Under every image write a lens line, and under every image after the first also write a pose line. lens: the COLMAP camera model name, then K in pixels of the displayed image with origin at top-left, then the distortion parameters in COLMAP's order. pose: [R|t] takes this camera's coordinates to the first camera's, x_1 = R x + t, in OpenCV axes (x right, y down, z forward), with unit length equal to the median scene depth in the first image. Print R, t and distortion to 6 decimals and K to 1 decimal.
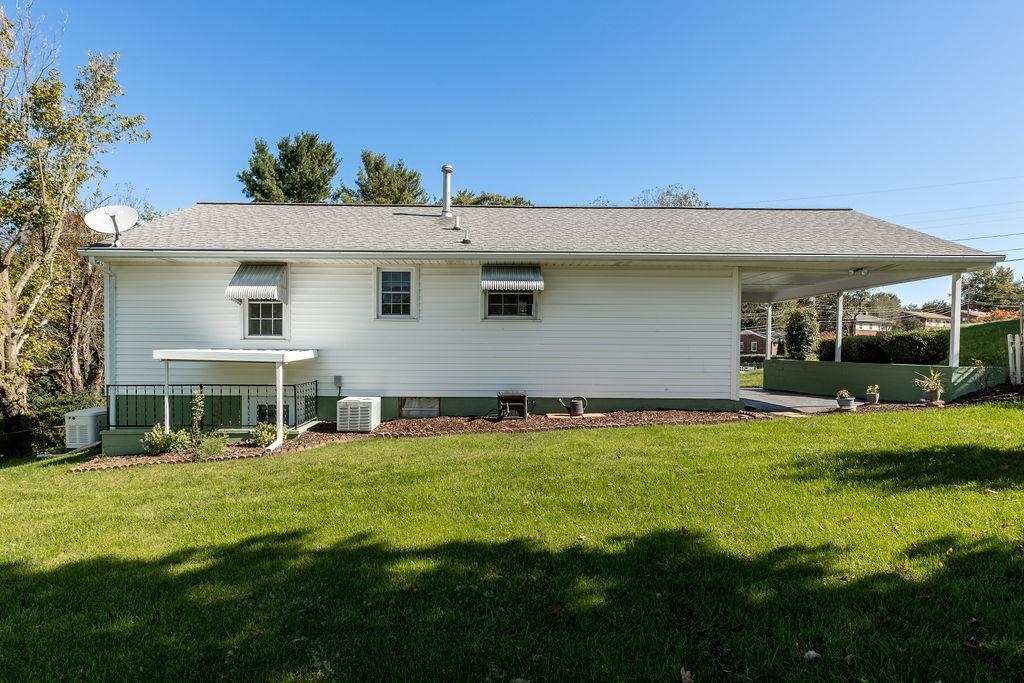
lens RADIAL K [[637.1, 0, 510.3], [0, 637.1, 361.0], [0, 0, 1]] dist [-0.006343, -0.000939]
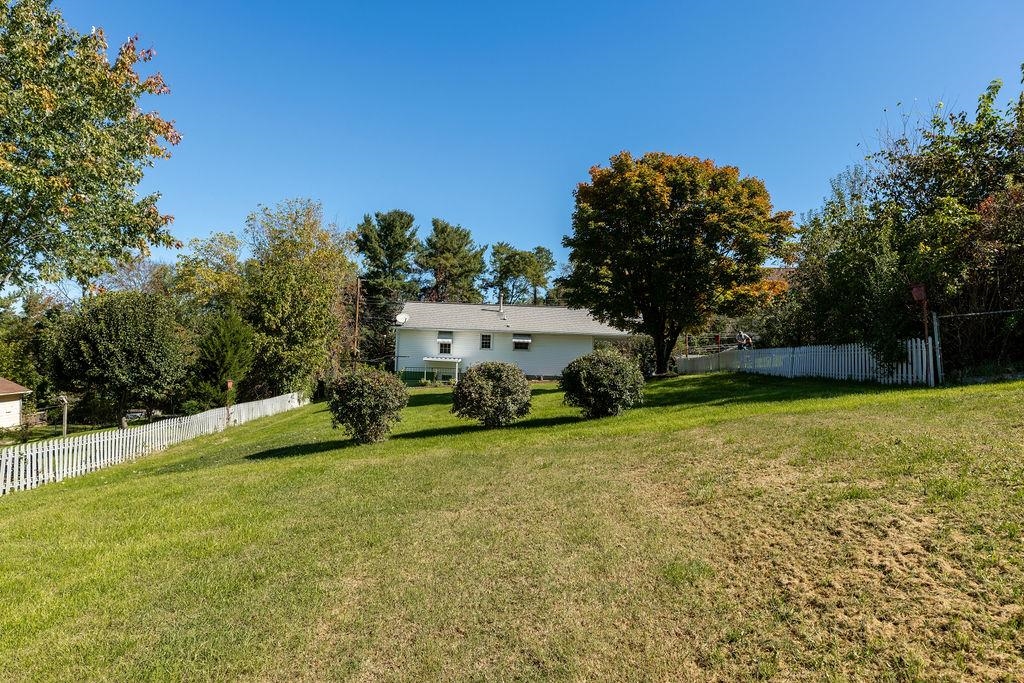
lens RADIAL K [[667.6, 0, 512.0], [0, 667.6, 341.5], [0, 0, 1]] dist [-0.000474, -0.000024]
pose [[0.998650, 0.023876, -0.046141, 0.107526], [-0.025842, 0.998763, -0.042480, 0.032638], [0.045070, 0.043614, 0.998031, -2.364941]]
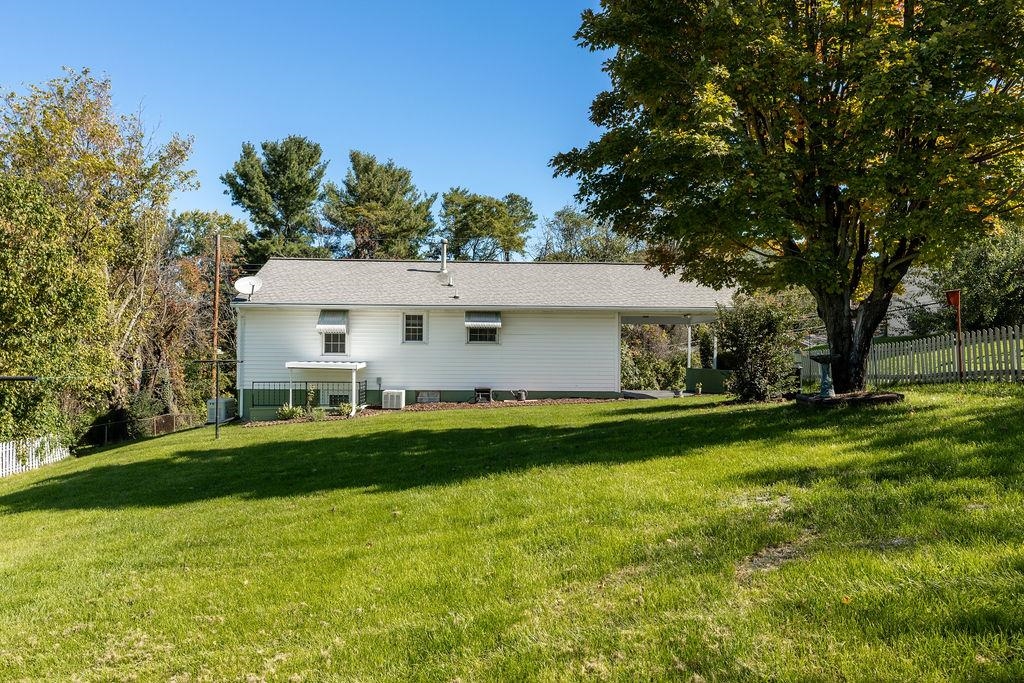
lens RADIAL K [[833.3, 0, 512.0], [0, 833.3, 341.5], [0, 0, 1]] dist [0.037184, -0.000013]
pose [[0.999967, -0.000107, -0.008084, 0.093486], [-0.000191, 0.999323, -0.036786, 0.008728], [0.008083, 0.036787, 0.999290, -1.171385]]
